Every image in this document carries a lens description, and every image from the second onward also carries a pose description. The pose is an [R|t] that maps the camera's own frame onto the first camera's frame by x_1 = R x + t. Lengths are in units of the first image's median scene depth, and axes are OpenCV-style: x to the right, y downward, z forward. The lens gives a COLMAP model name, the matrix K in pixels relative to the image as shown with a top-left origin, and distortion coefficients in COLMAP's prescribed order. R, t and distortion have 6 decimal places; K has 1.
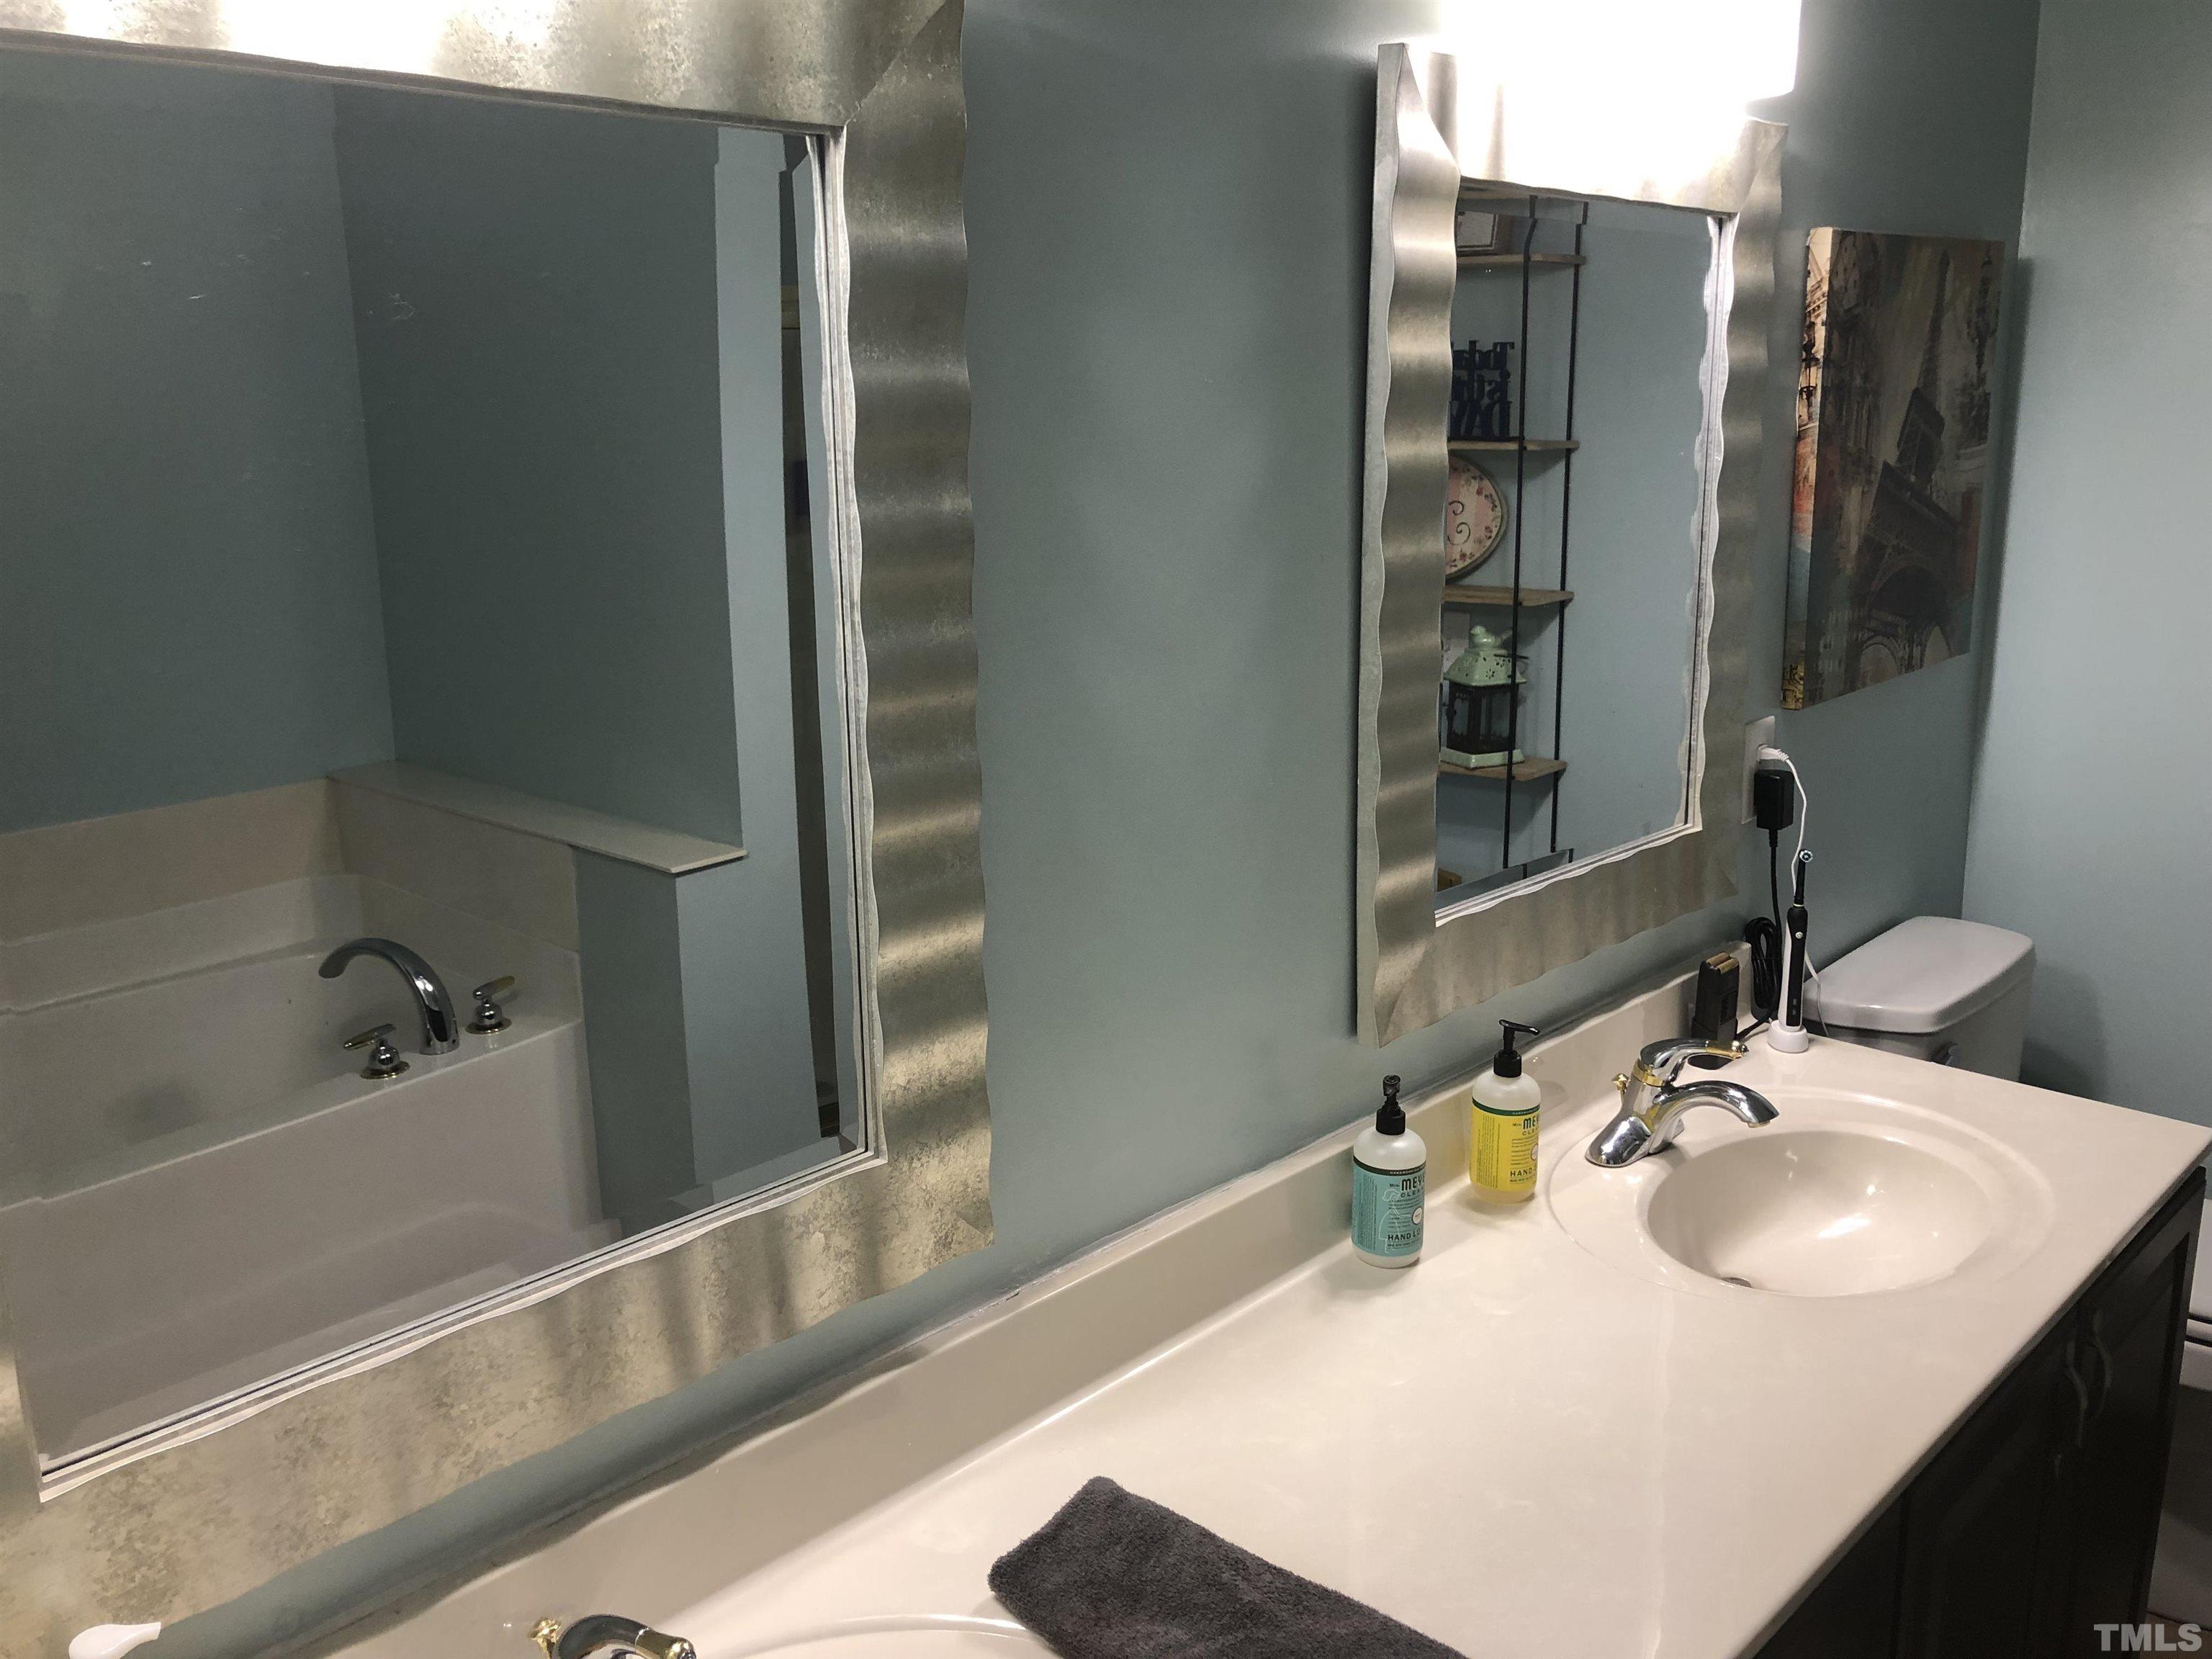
lens RADIAL K [[1833.0, 0, 1111.3], [0, 1833.0, 814.8], [0, 0, 1]] dist [0.049832, -0.066115]
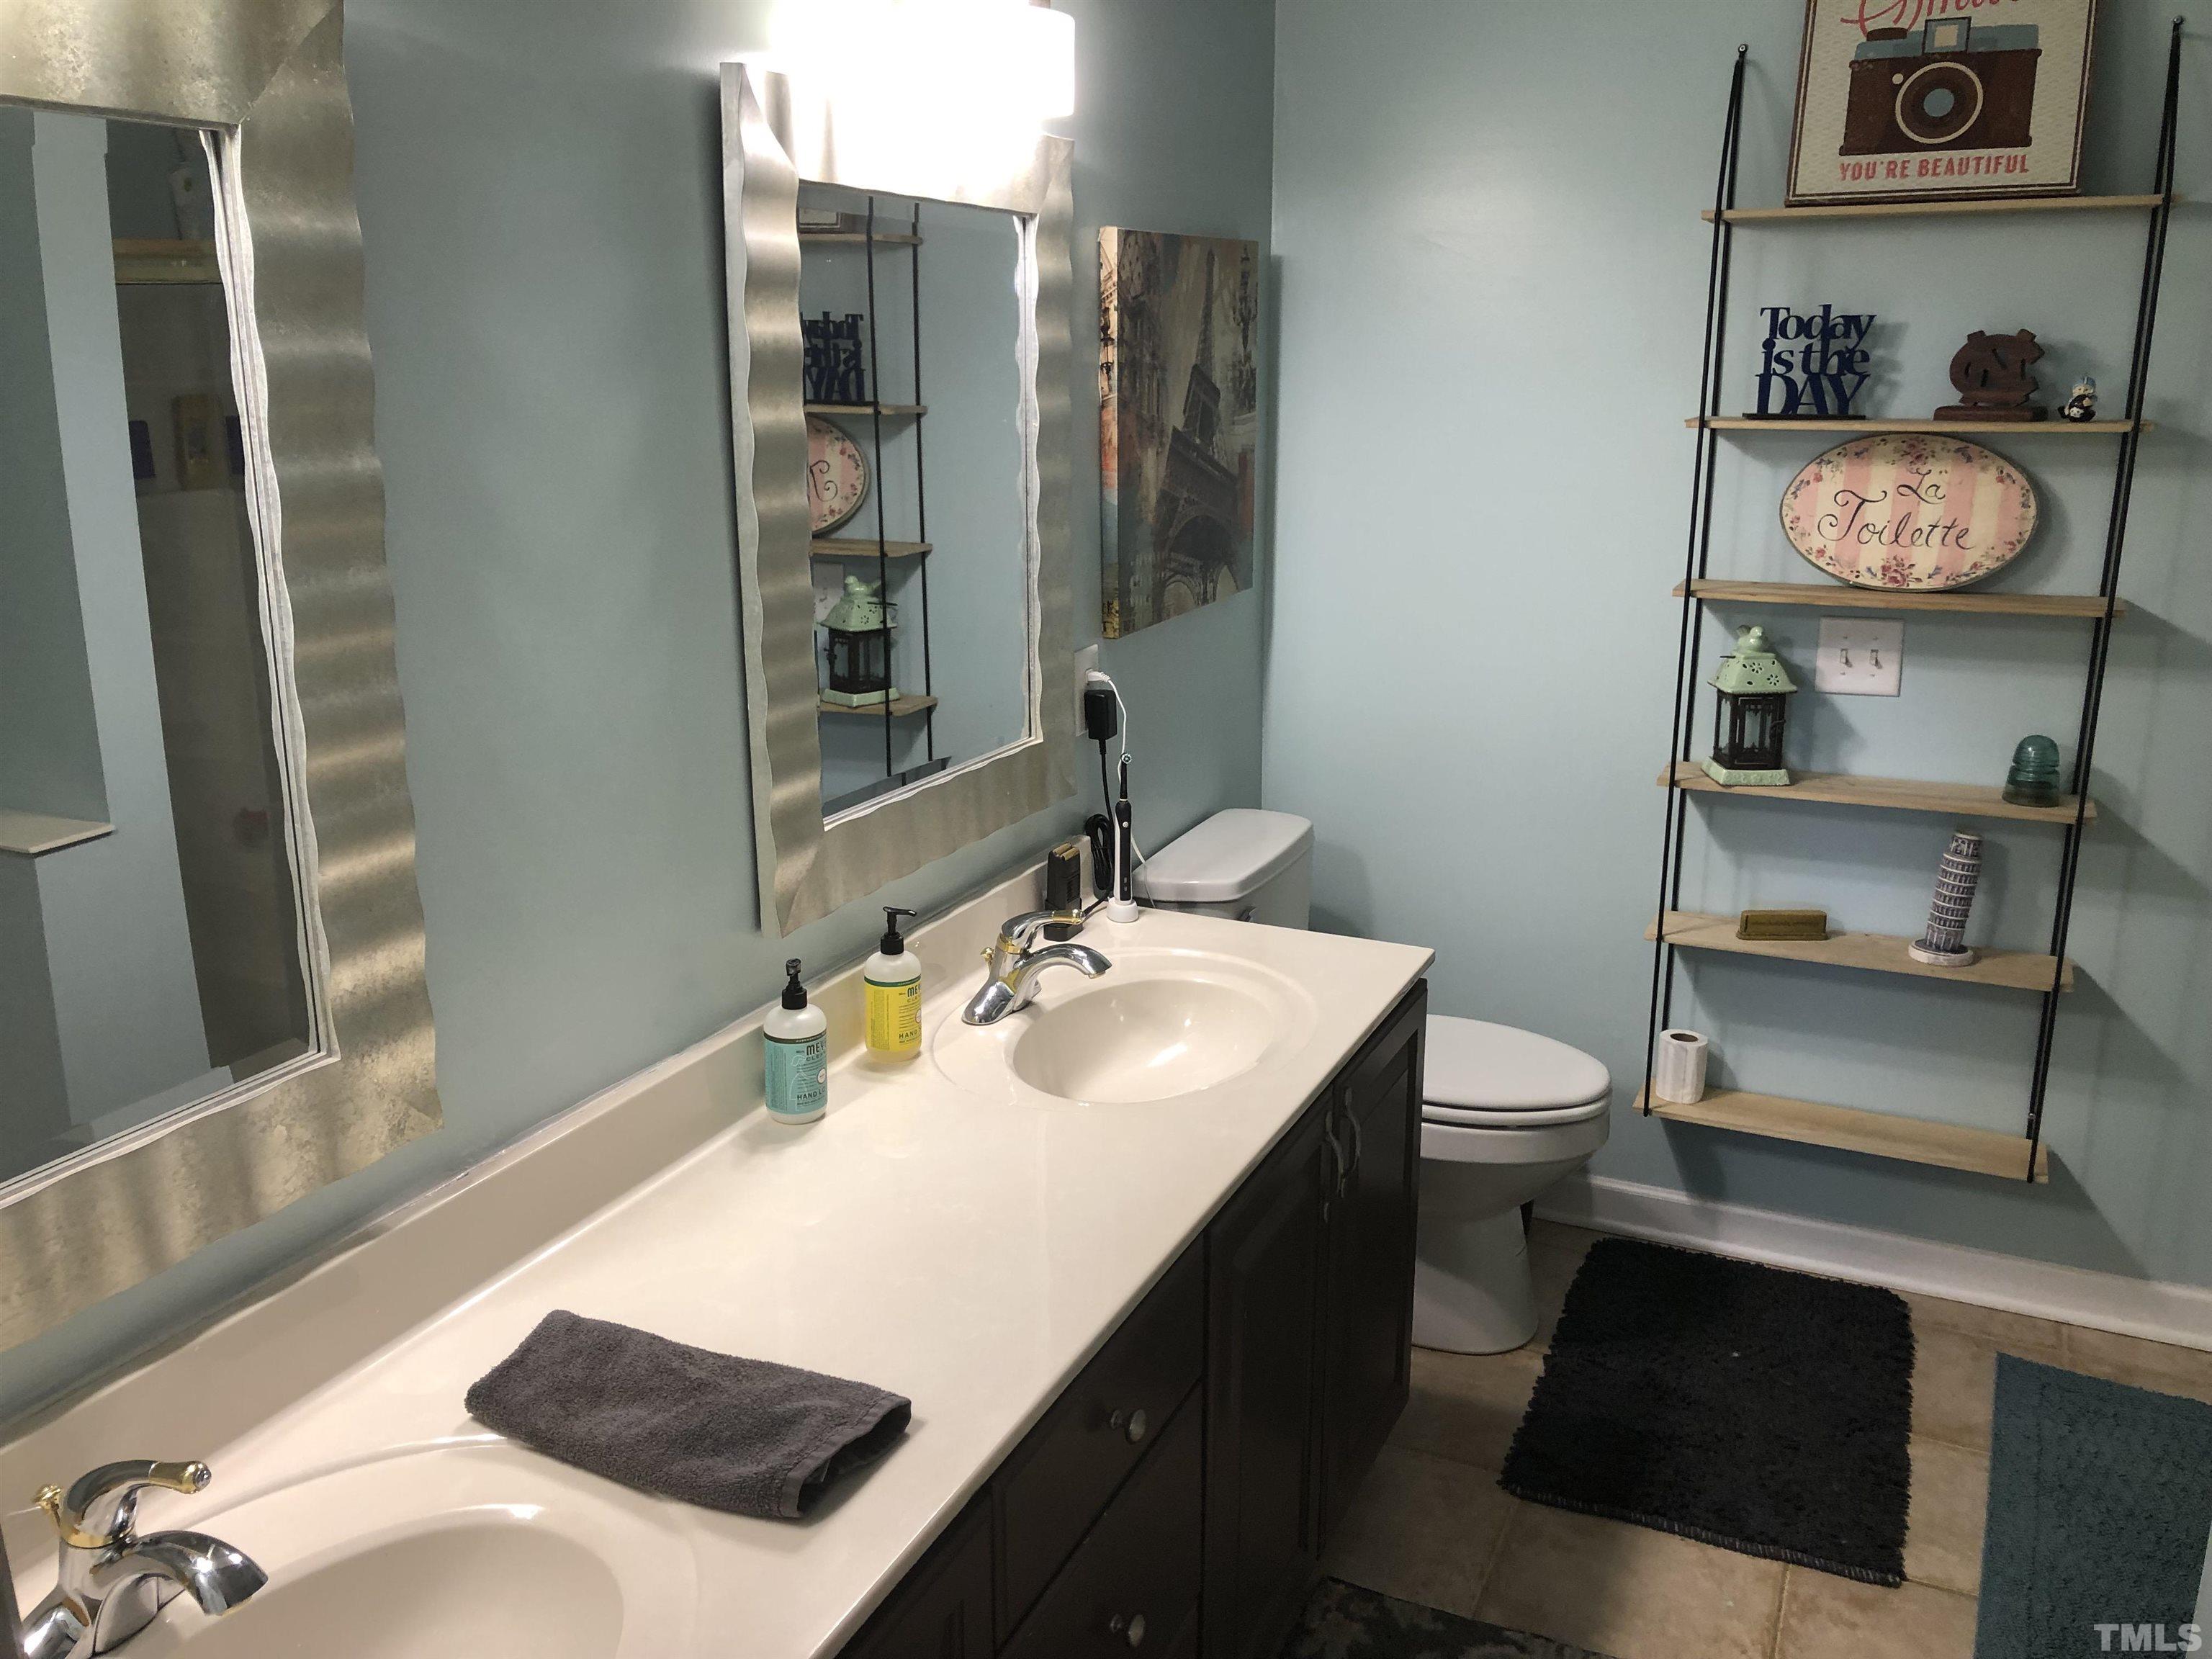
lens RADIAL K [[1833.0, 0, 1090.4], [0, 1833.0, 823.6], [0, 0, 1]] dist [0.049832, -0.066115]
pose [[0.948752, -0.066699, 0.308902, -0.020963], [0.058668, 0.997656, 0.035225, 0.026841], [-0.310527, -0.015297, 0.950441, -0.157832]]
